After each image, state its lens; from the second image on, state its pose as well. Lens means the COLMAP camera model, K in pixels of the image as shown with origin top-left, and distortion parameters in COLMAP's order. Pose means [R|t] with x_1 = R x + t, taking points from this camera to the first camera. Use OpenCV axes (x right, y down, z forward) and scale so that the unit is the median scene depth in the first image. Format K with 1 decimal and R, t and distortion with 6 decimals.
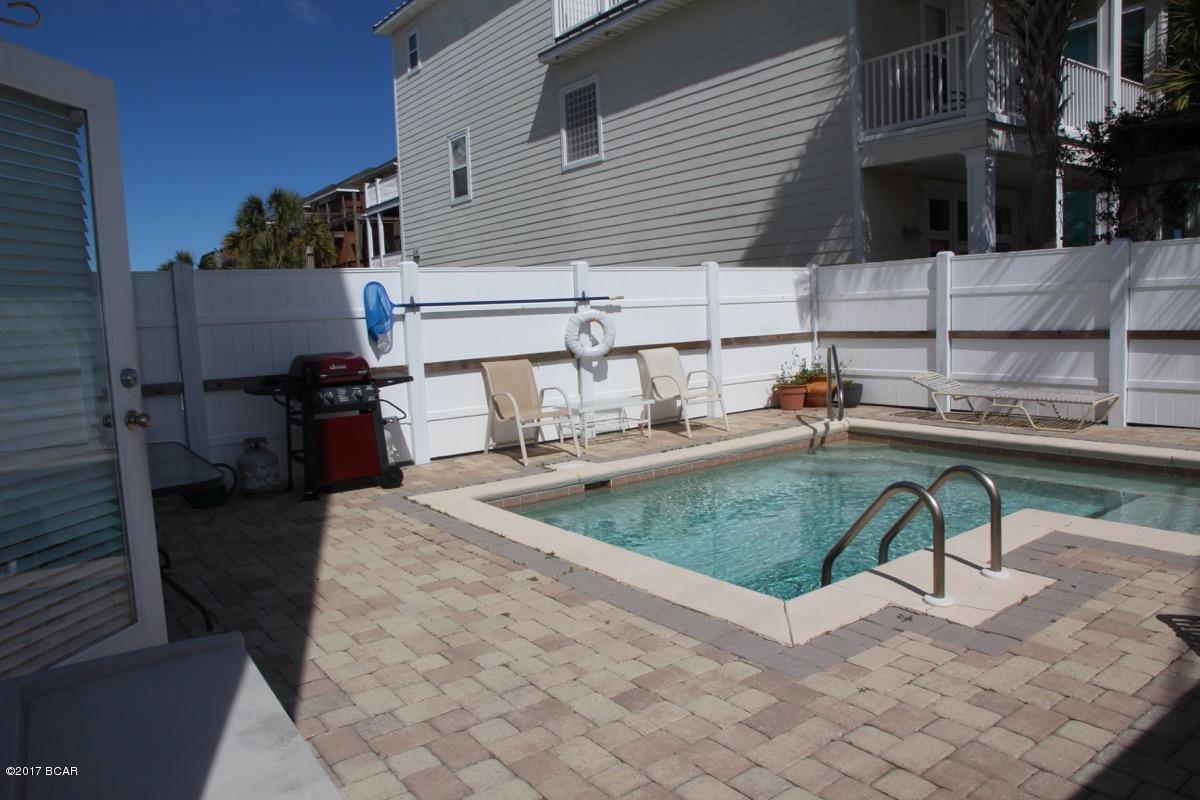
lens RADIAL K [[821.7, 0, 600.0], [0, 821.7, 400.0], [0, 0, 1]] dist [-0.100805, 0.073025]
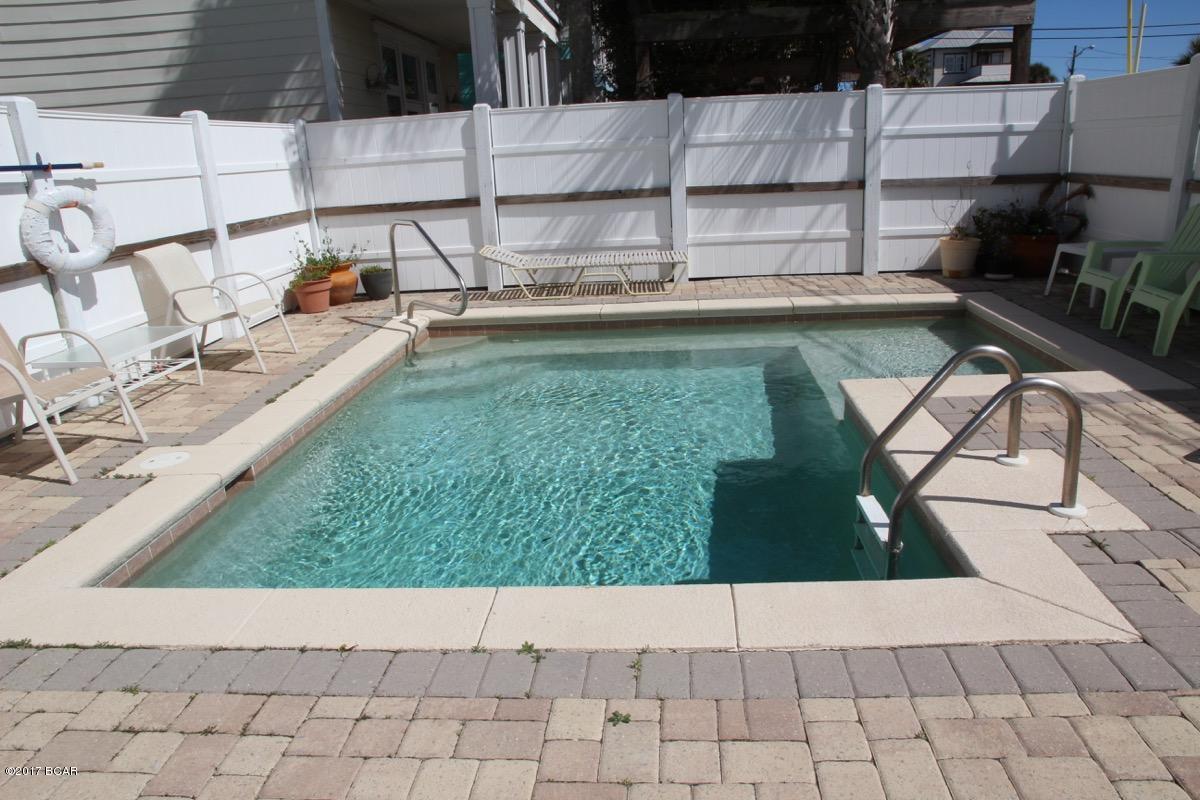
lens RADIAL K [[821.7, 0, 600.0], [0, 821.7, 400.0], [0, 0, 1]] dist [-0.100805, 0.073025]
pose [[0.654715, -0.214927, 0.724675, -0.195403], [0.107330, 0.975443, 0.192332, -0.030433], [-0.748217, -0.048143, 0.661706, 0.338936]]
